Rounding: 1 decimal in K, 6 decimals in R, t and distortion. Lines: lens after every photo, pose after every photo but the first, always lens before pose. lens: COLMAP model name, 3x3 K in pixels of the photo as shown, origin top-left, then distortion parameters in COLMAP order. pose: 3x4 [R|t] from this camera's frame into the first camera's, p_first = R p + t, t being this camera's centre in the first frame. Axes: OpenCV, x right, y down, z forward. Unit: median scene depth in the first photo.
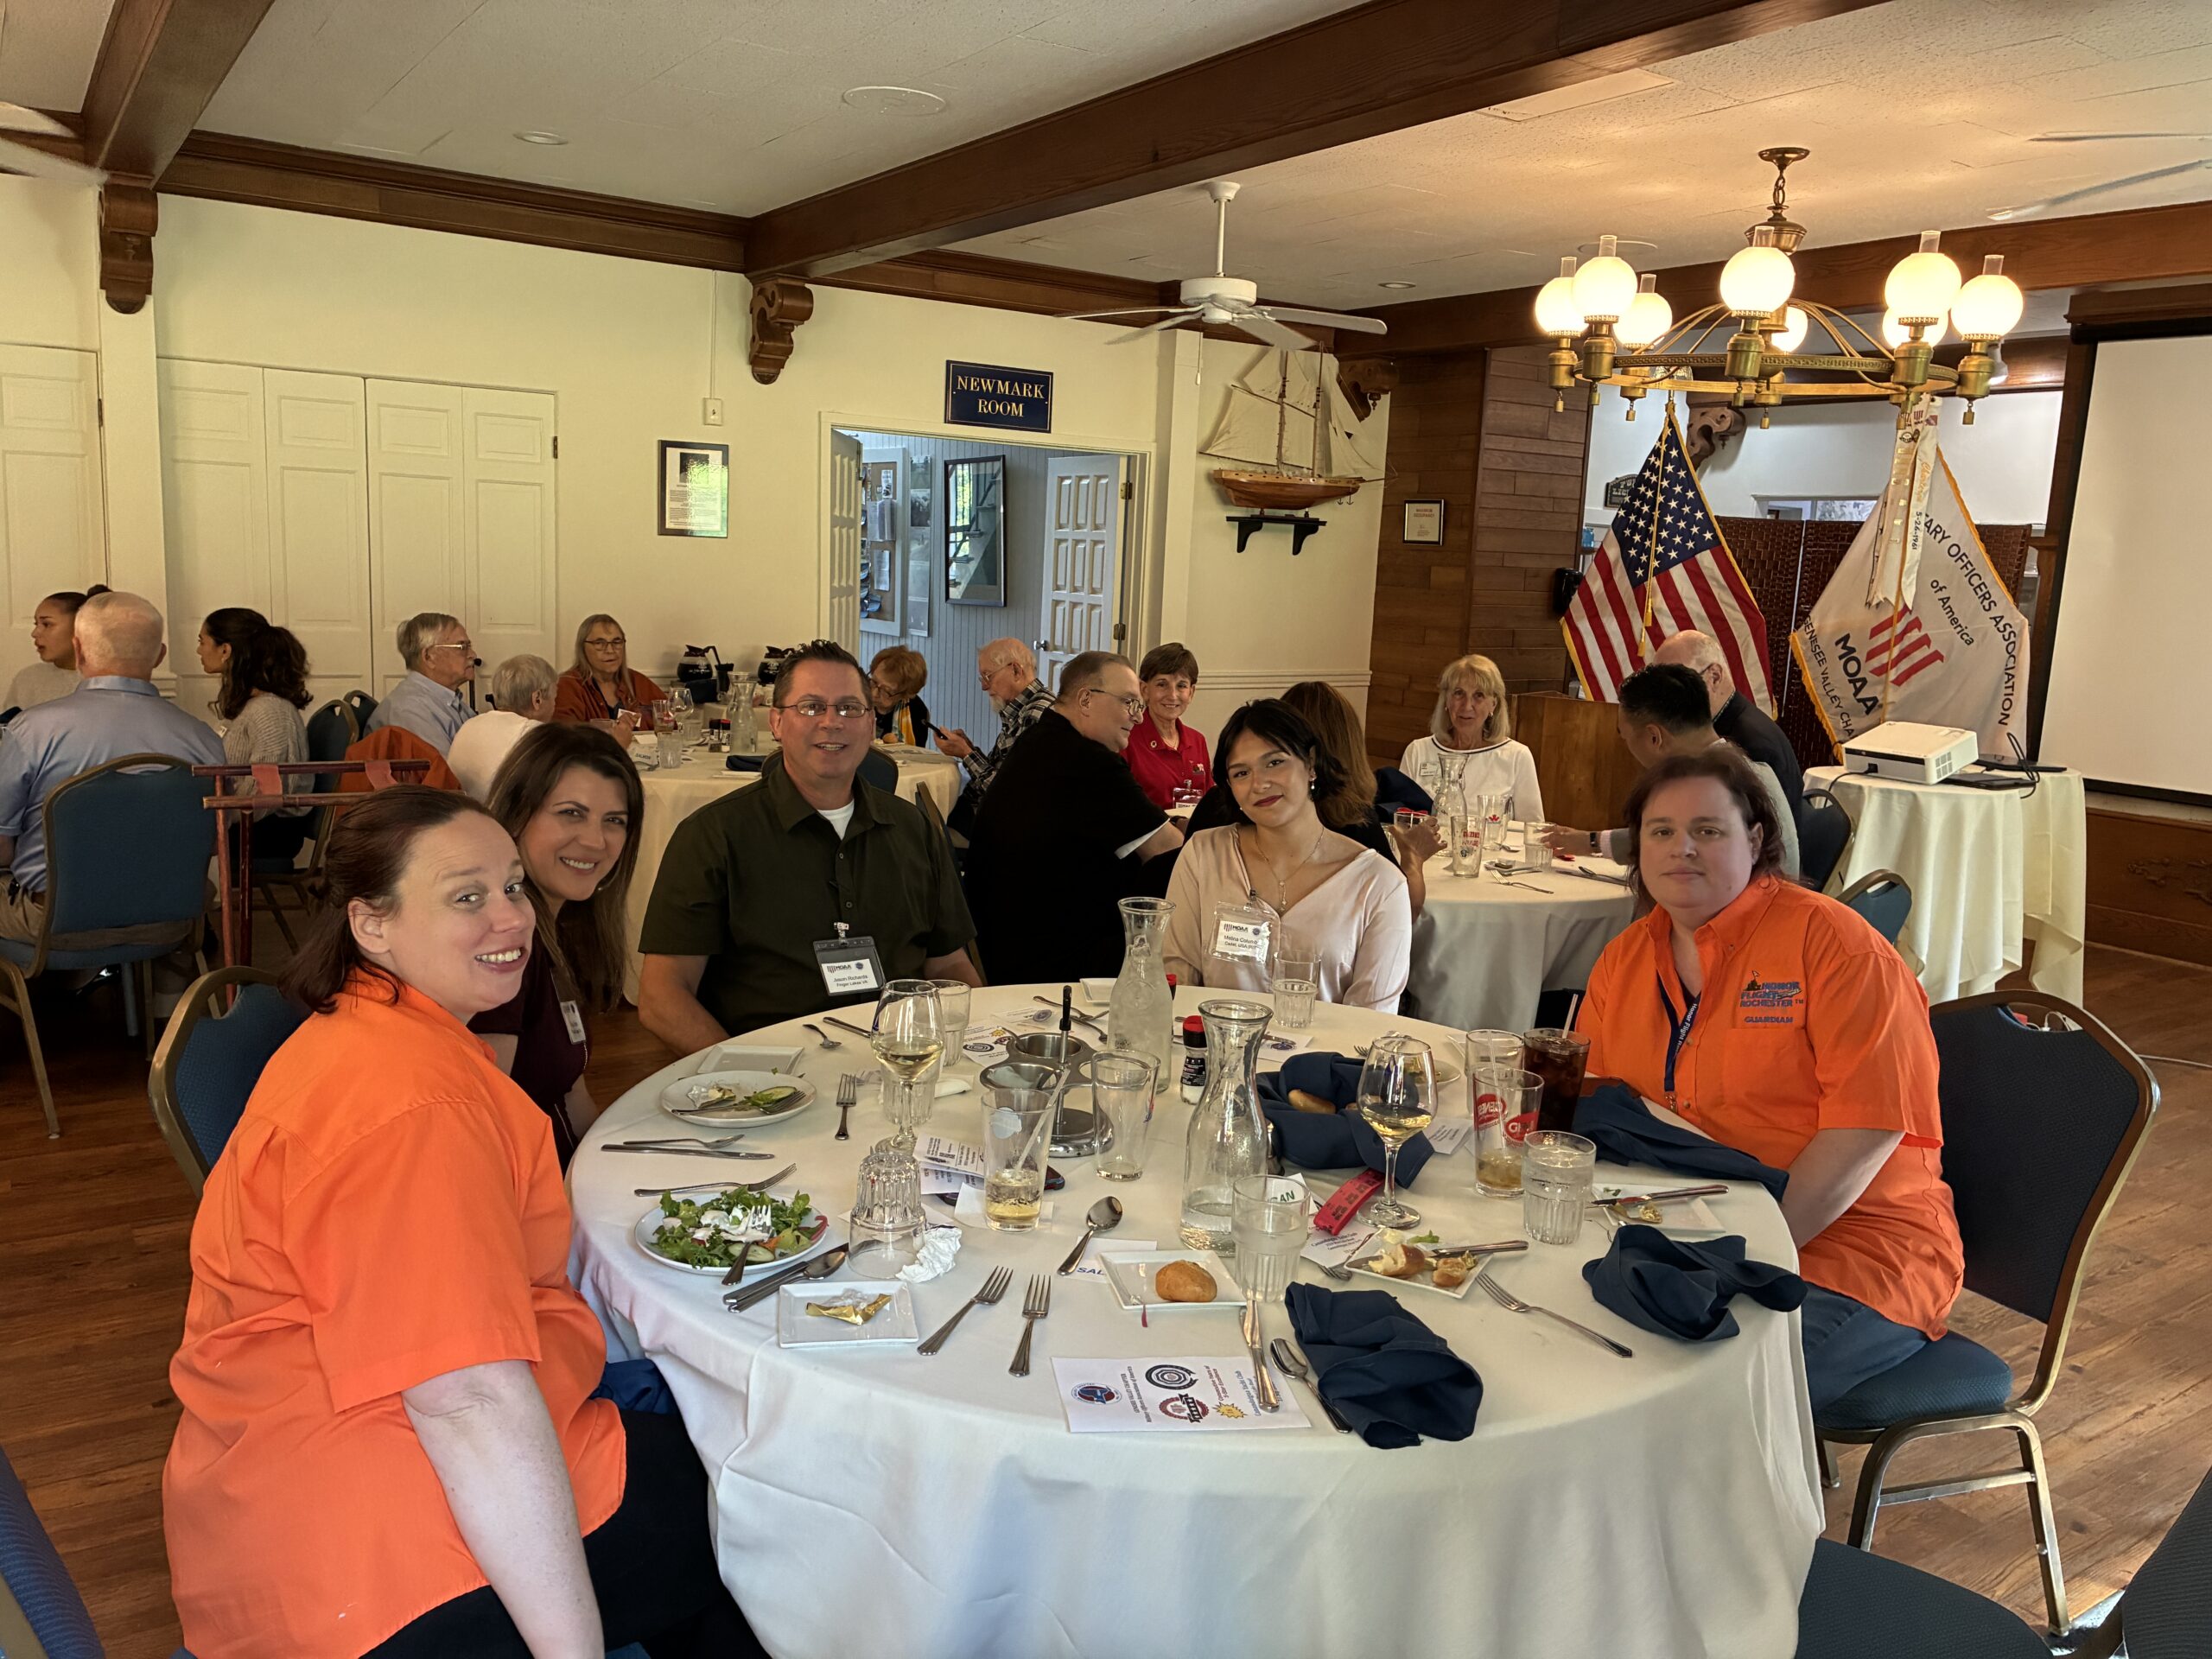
lens RADIAL K [[1645.6, 0, 1106.0], [0, 1645.6, 829.5], [0, 0, 1]] dist [0.020912, -0.013974]
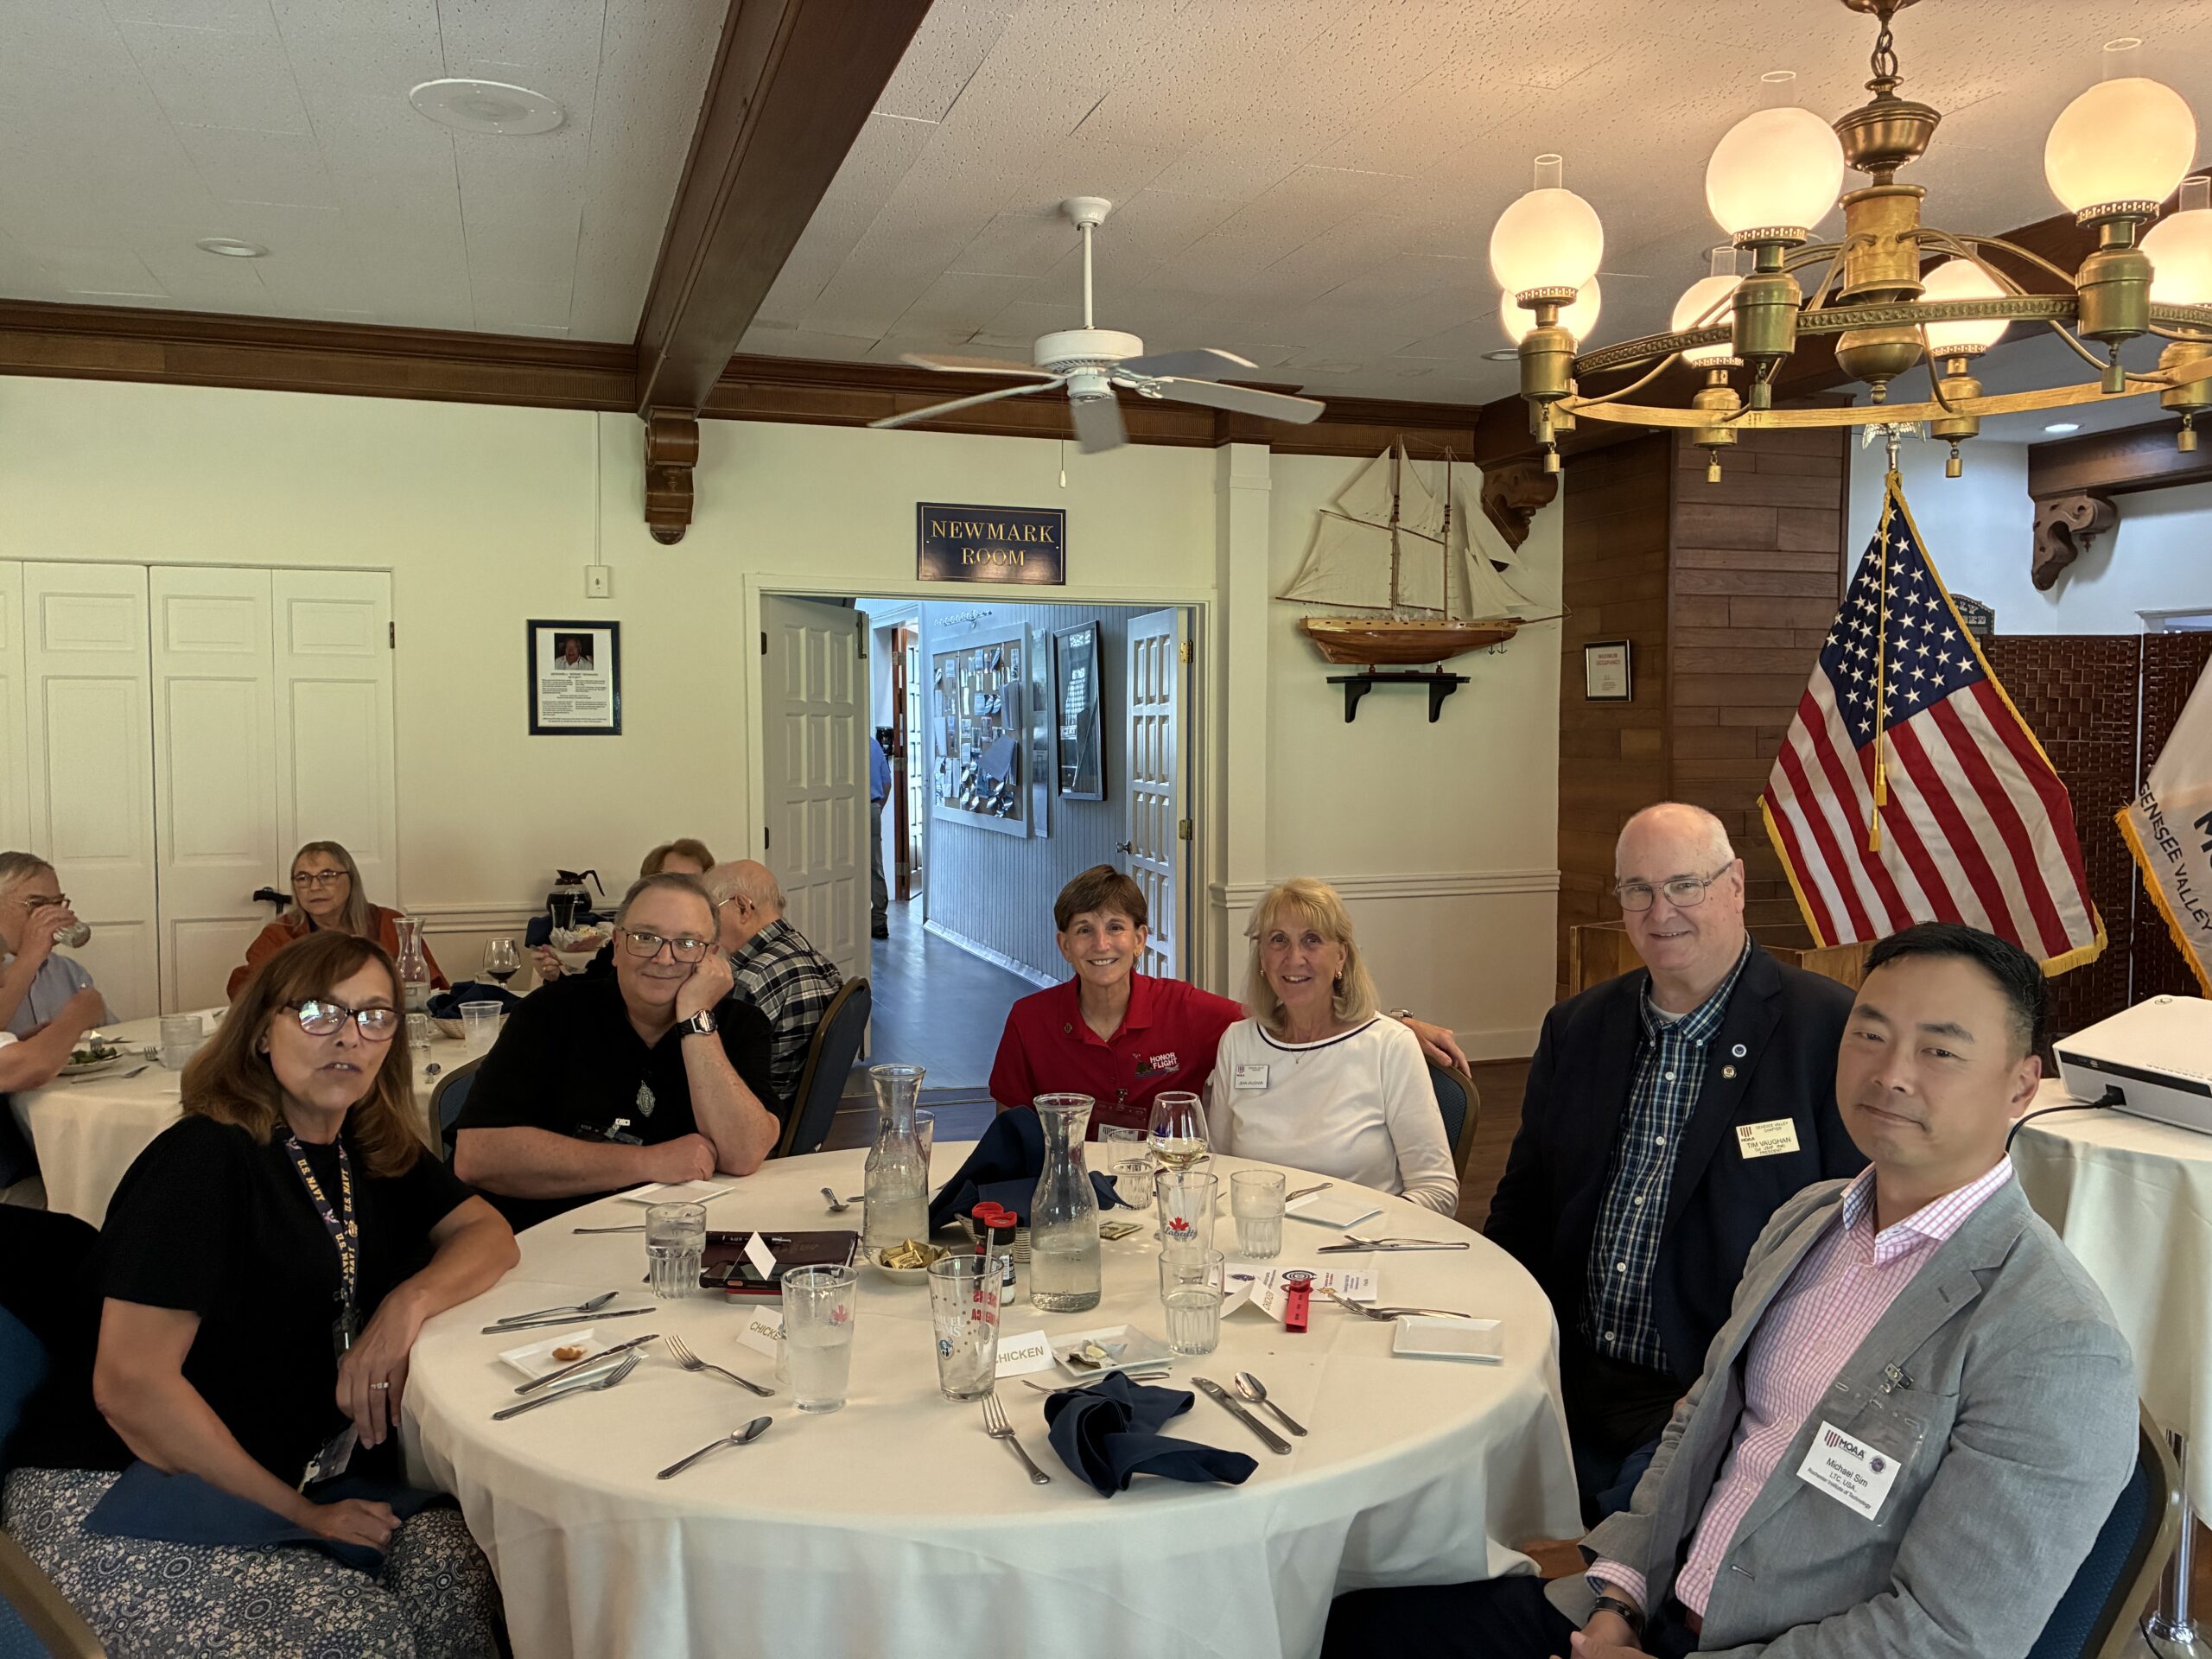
lens RADIAL K [[1645.6, 0, 1106.0], [0, 1645.6, 829.5], [0, 0, 1]] dist [0.020912, -0.013974]
pose [[0.965894, -0.029046, -0.257305, 0.198026], [0.000205, 0.993774, -0.111412, -0.040045], [0.258939, 0.107559, 0.959886, 0.286054]]
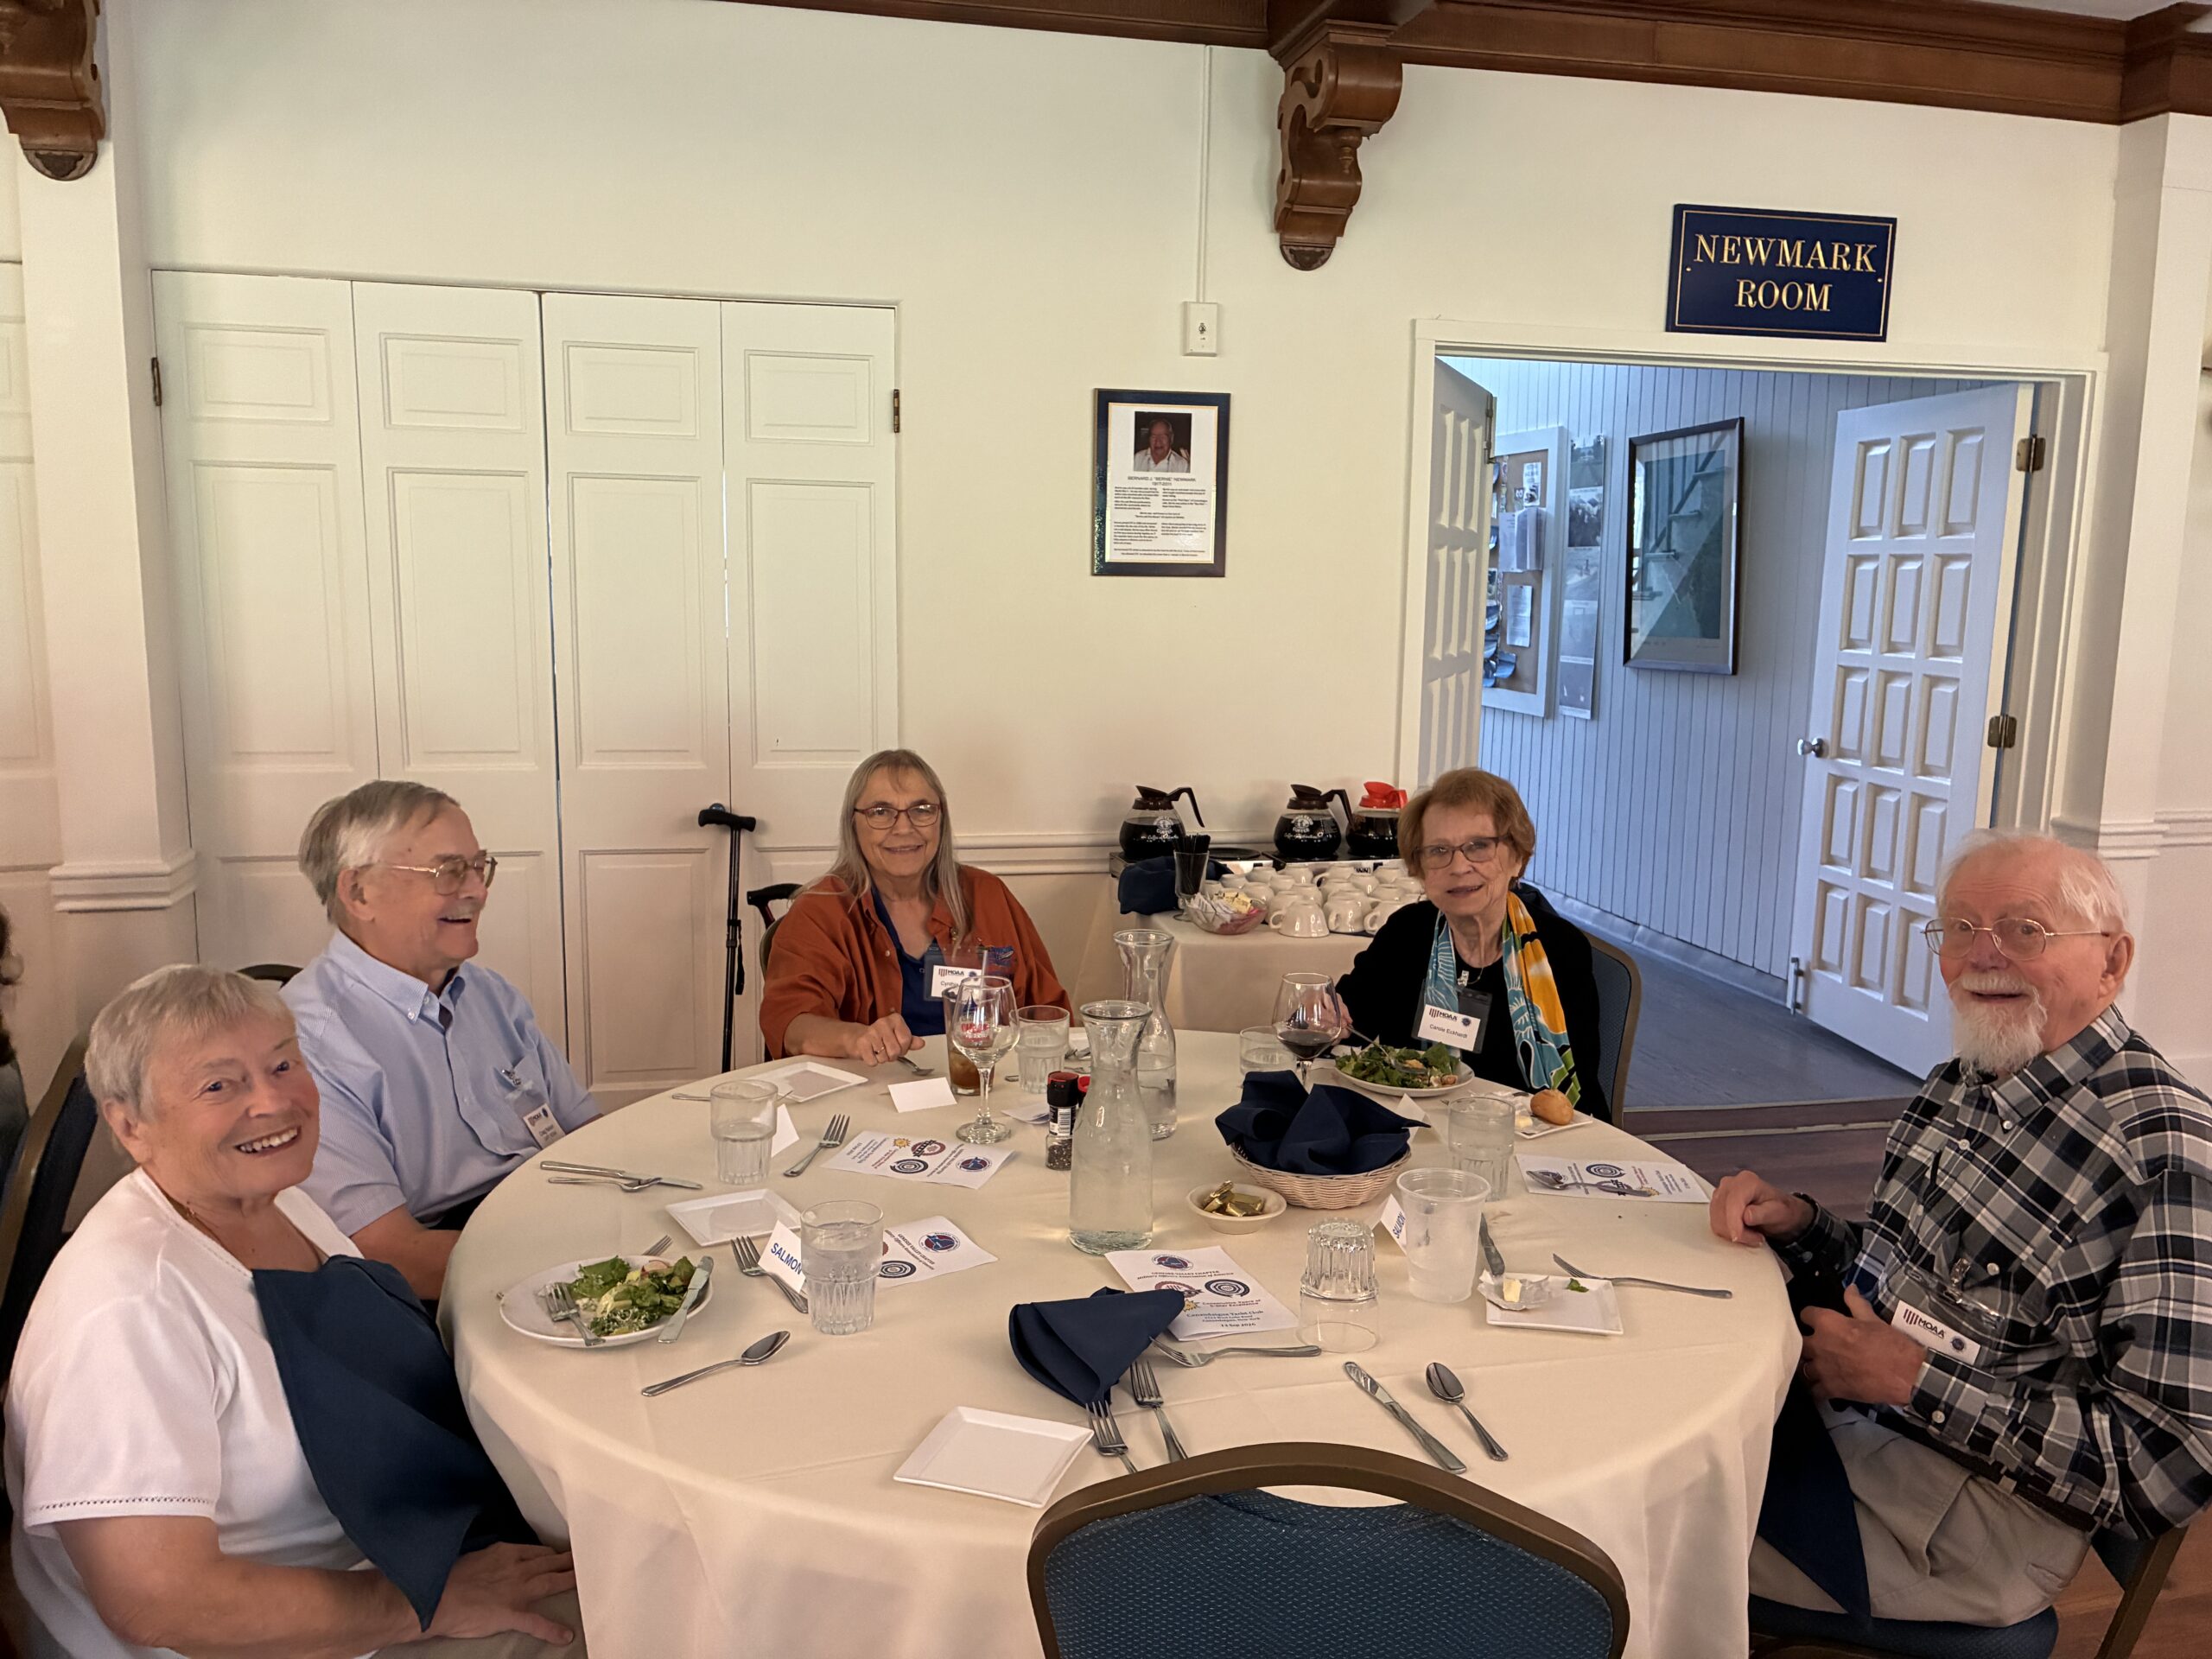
lens RADIAL K [[1645.6, 0, 1106.0], [0, 1645.6, 829.5], [0, 0, 1]] dist [0.020912, -0.013974]
pose [[0.931389, 0.025581, -0.363125, -0.072901], [-0.033040, 0.999351, -0.014345, -0.086014], [0.362522, 0.025359, 0.931630, 0.494076]]
